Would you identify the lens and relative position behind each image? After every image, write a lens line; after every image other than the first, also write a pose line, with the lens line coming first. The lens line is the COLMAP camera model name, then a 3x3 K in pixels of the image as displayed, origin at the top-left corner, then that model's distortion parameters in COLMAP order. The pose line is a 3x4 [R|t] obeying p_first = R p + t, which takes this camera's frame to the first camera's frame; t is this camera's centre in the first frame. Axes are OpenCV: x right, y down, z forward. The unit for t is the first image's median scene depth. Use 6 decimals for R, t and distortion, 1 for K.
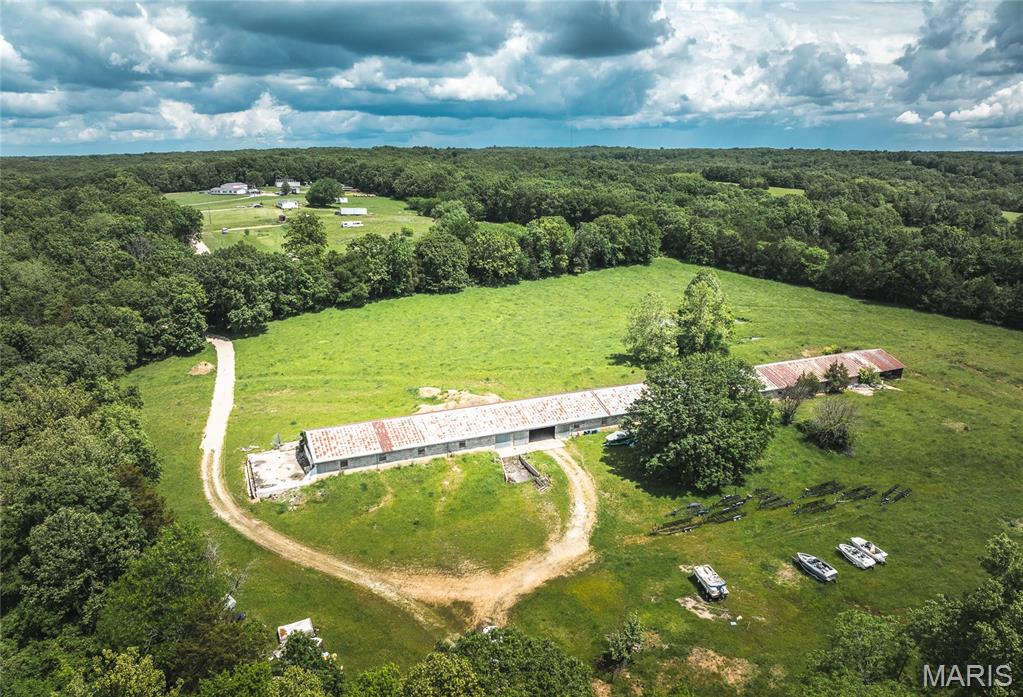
lens RADIAL K [[722.9, 0, 514.3], [0, 722.9, 351.1], [0, 0, 1]] dist [-0.036132, -0.007298]
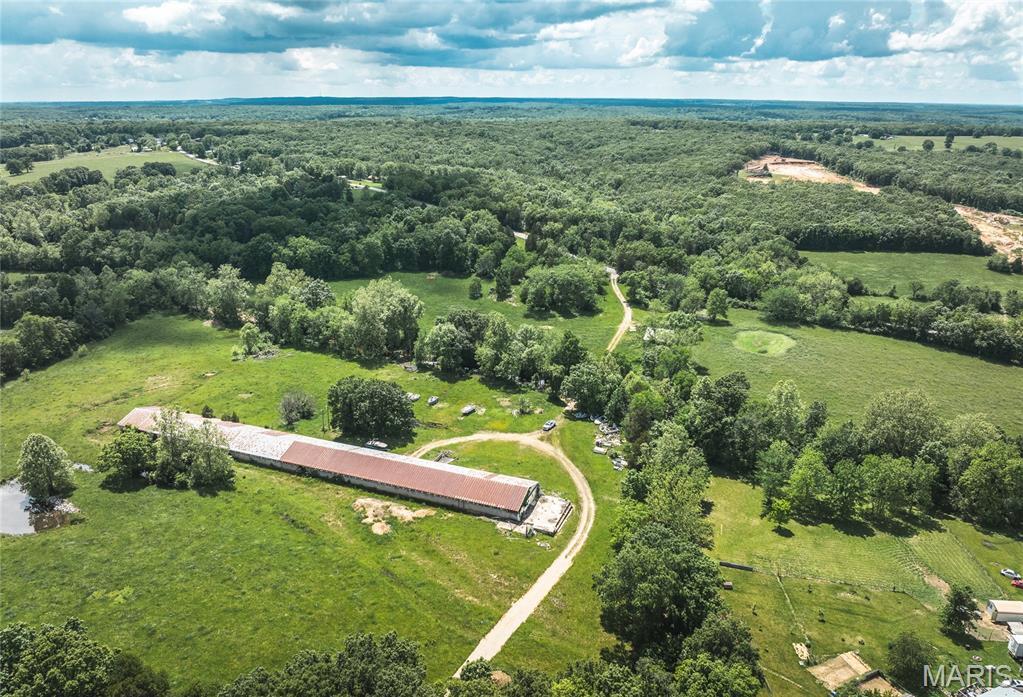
lens RADIAL K [[718.0, 0, 514.8], [0, 718.0, 349.9], [0, 0, 1]] dist [-0.030988, -0.008784]
pose [[-0.705087, -0.237558, 0.668146, -0.891189], [0.188912, 0.845241, 0.499880, -0.657990], [-0.683495, 0.478679, -0.551091, 1.264392]]
